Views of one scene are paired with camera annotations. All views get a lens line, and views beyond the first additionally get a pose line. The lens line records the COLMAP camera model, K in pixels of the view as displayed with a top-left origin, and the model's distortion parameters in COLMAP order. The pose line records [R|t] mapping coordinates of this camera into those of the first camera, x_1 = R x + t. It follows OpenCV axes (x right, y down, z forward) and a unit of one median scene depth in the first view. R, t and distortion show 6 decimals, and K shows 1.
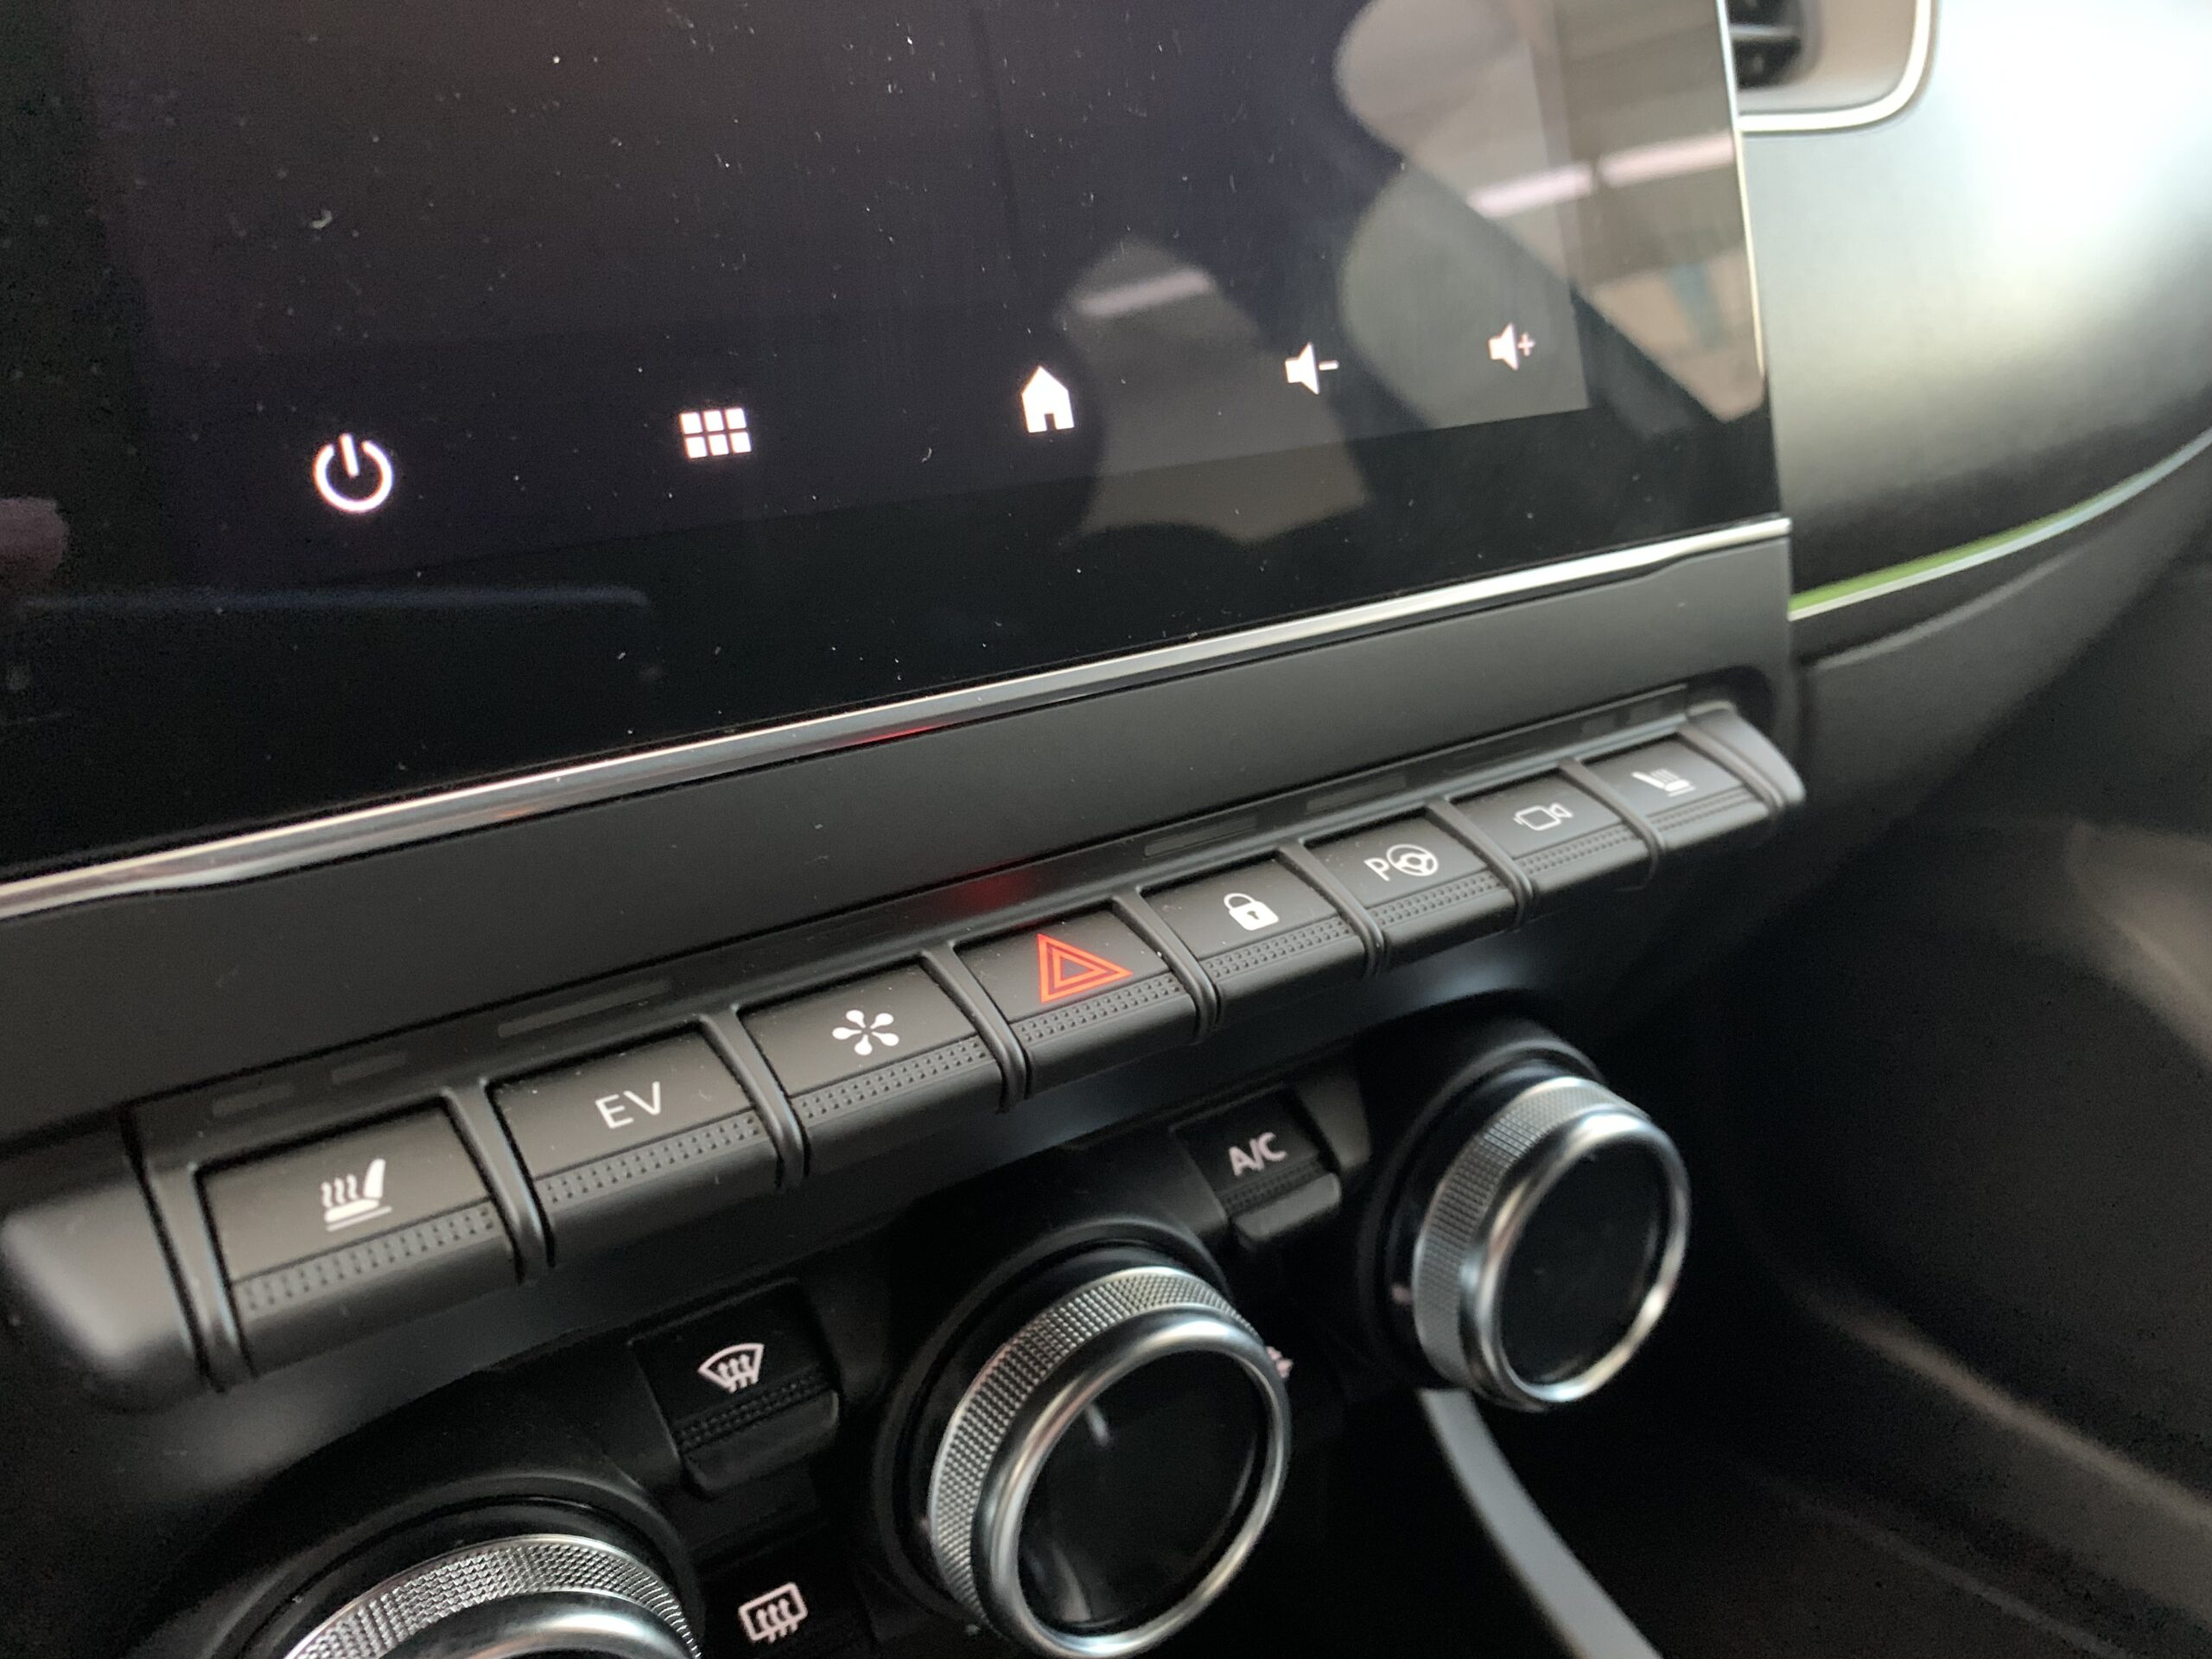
lens RADIAL K [[1683.8, 0, 1137.8], [0, 1683.8, 828.7], [0, 0, 1]] dist [0.116024, -0.408092]
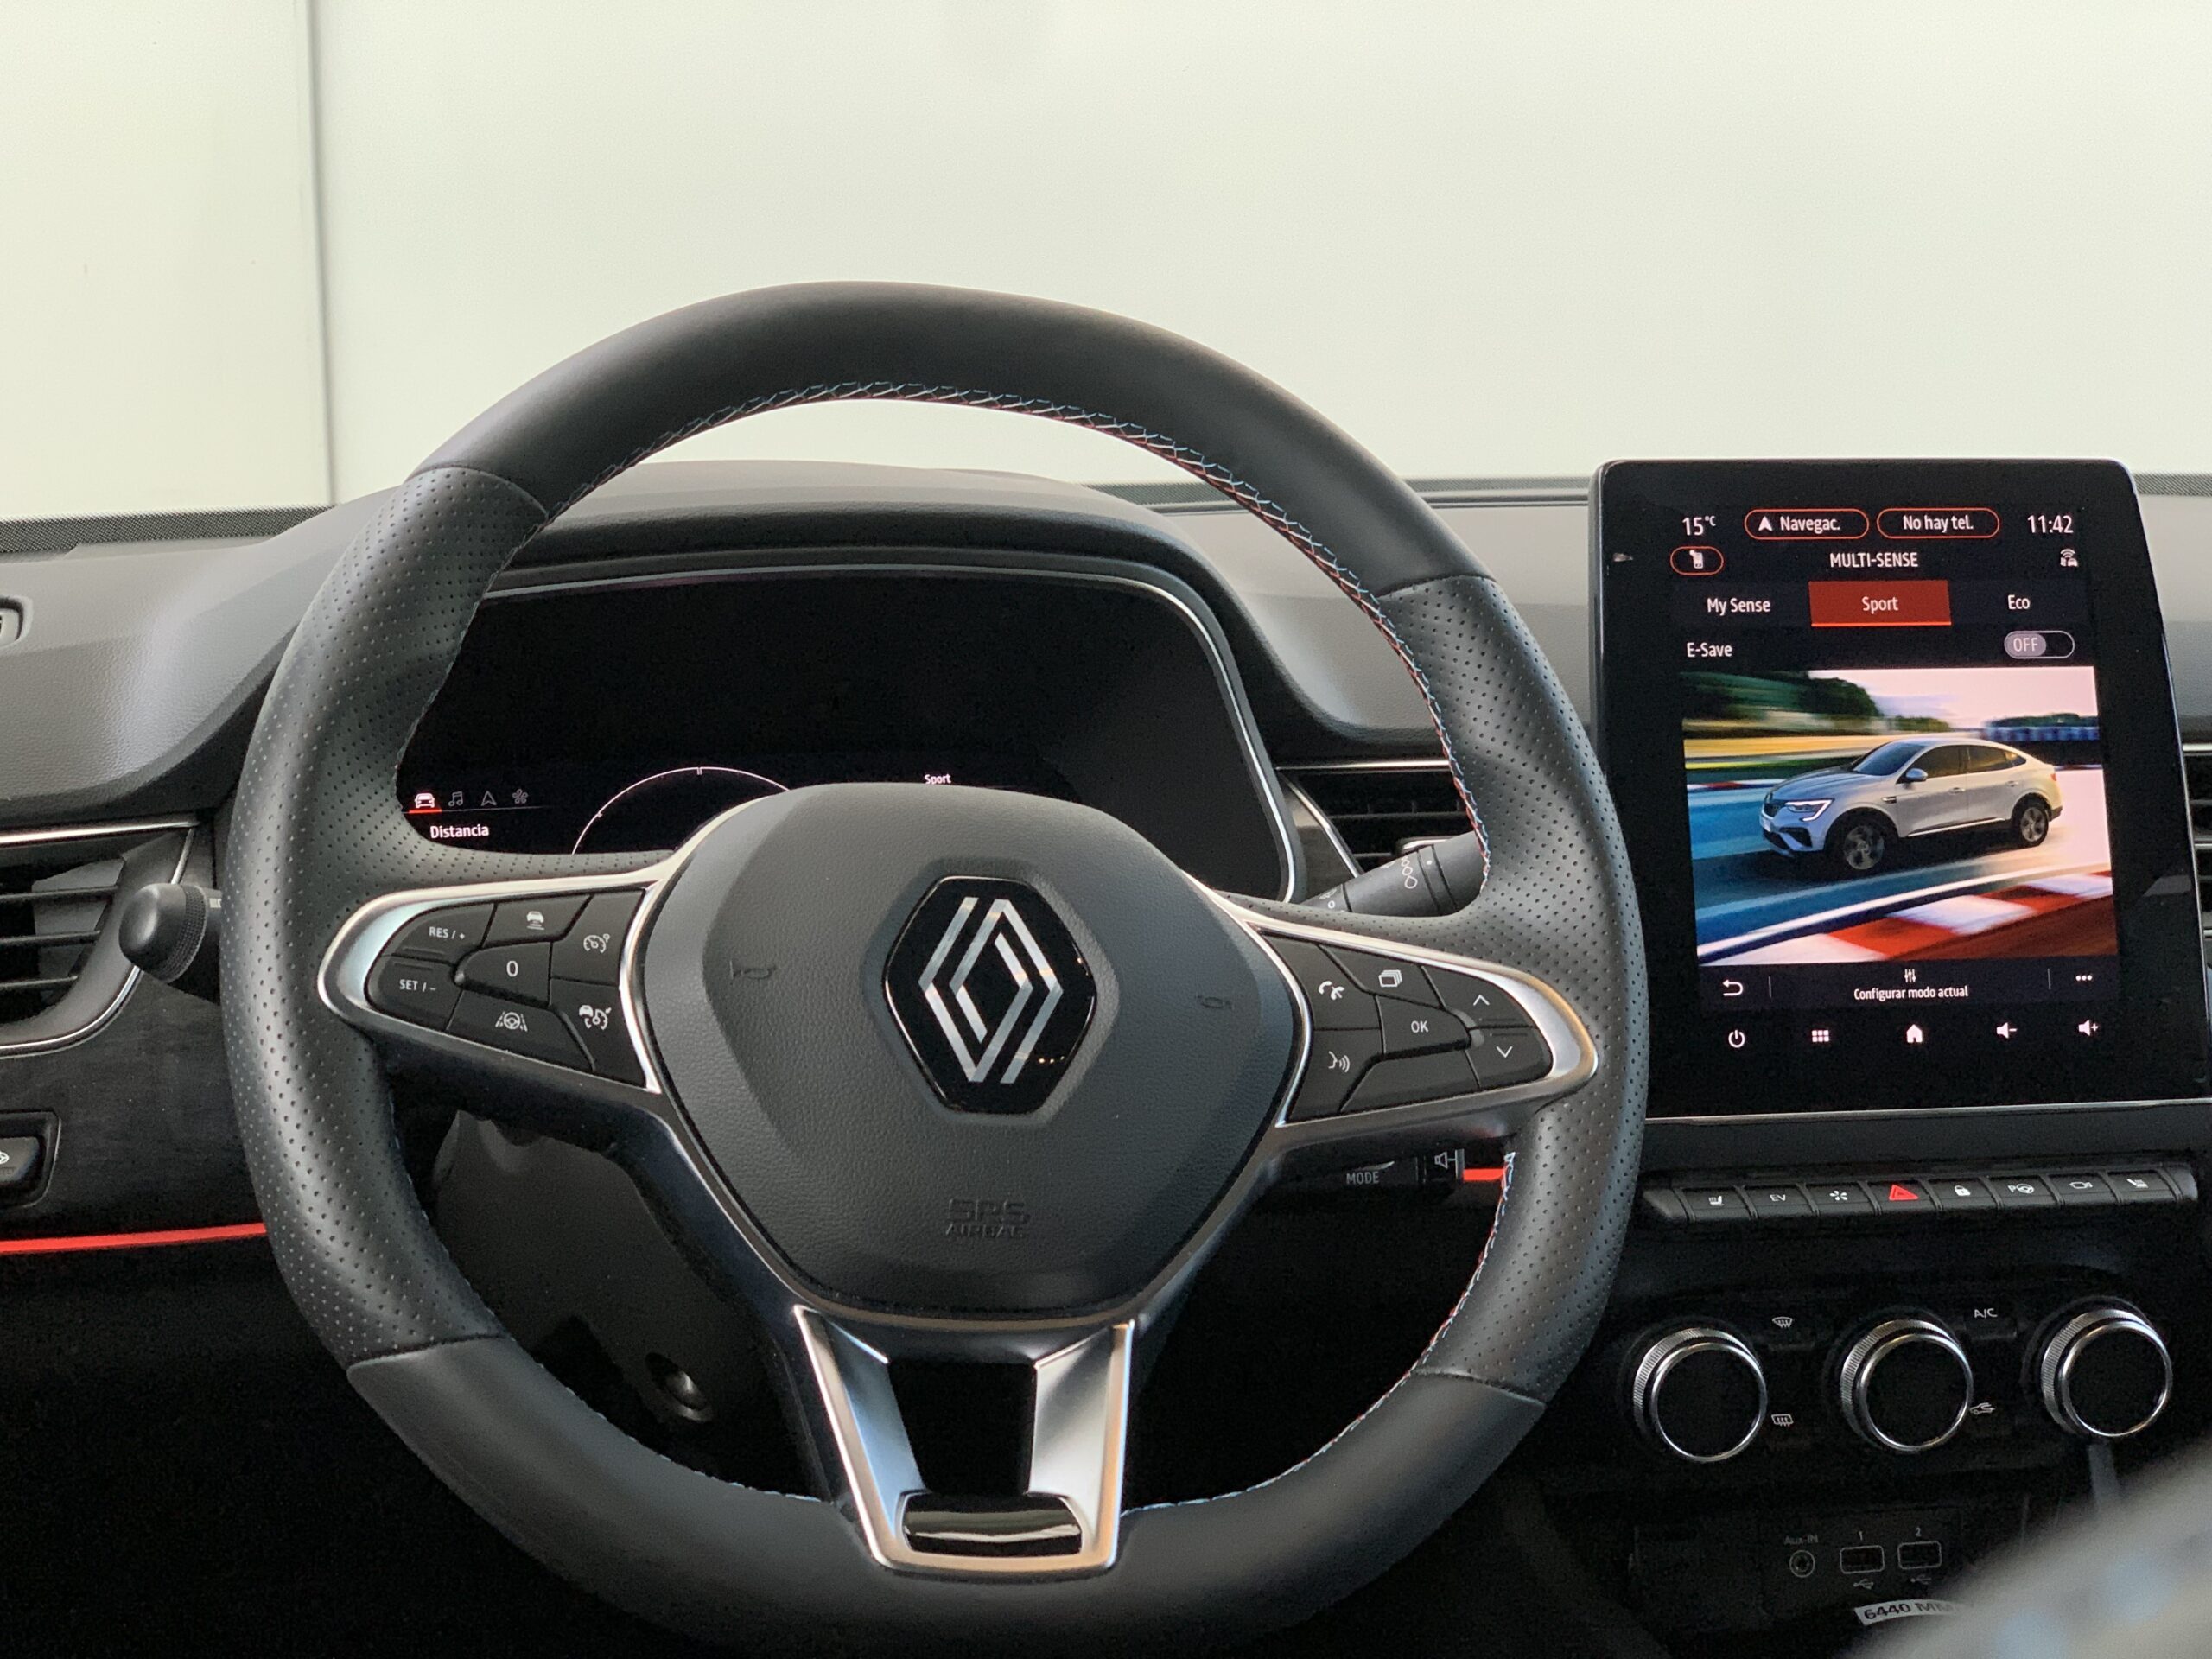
lens RADIAL K [[3356.1, 0, 1106.0], [0, 3356.1, 829.5], [0, 0, 1]] dist [0.197109, -0.885070]
pose [[0.910687, 0.088340, -0.403541, 1.141834], [-0.172511, 0.968938, -0.177200, 0.818579], [0.375352, 0.230989, 0.897639, -5.668924]]
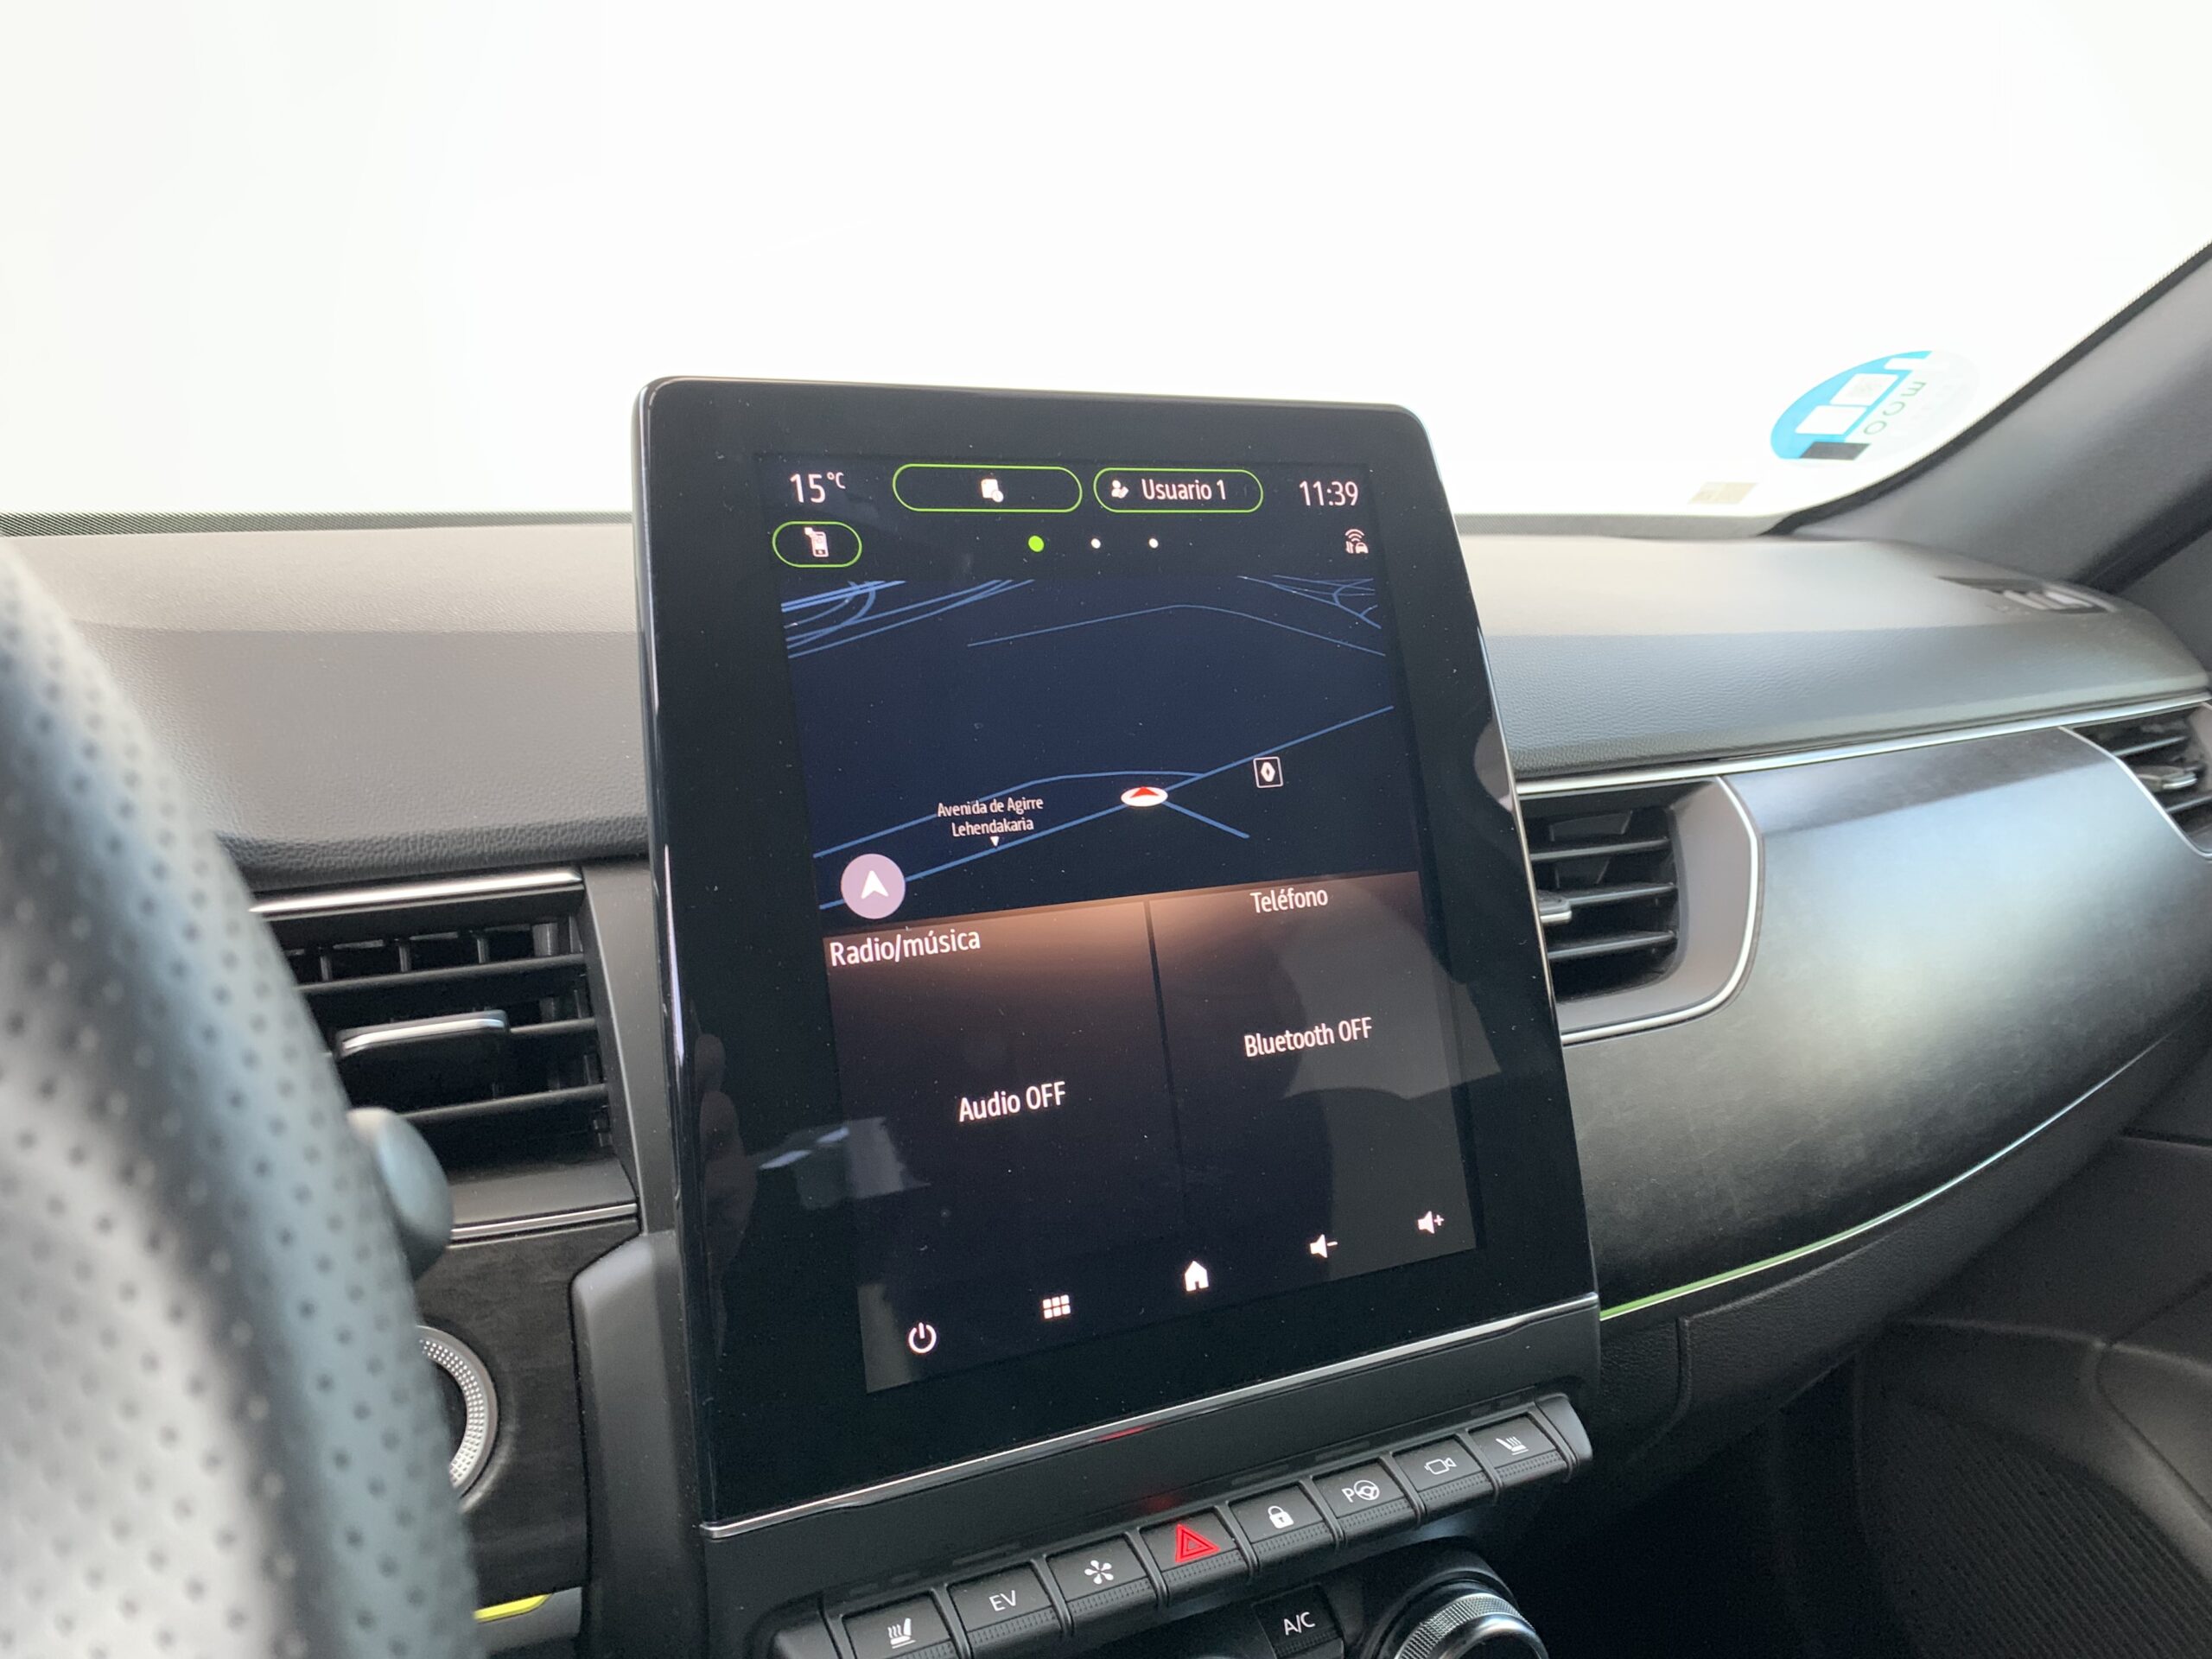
lens RADIAL K [[1683.8, 0, 1137.8], [0, 1683.8, 828.7], [0, 0, 1]] dist [0.116024, -0.408092]
pose [[0.990777, 0.041917, -0.128860, 0.127315], [-0.065263, 0.981004, -0.182680, -0.394751], [0.118755, 0.189404, 0.974691, -1.249452]]
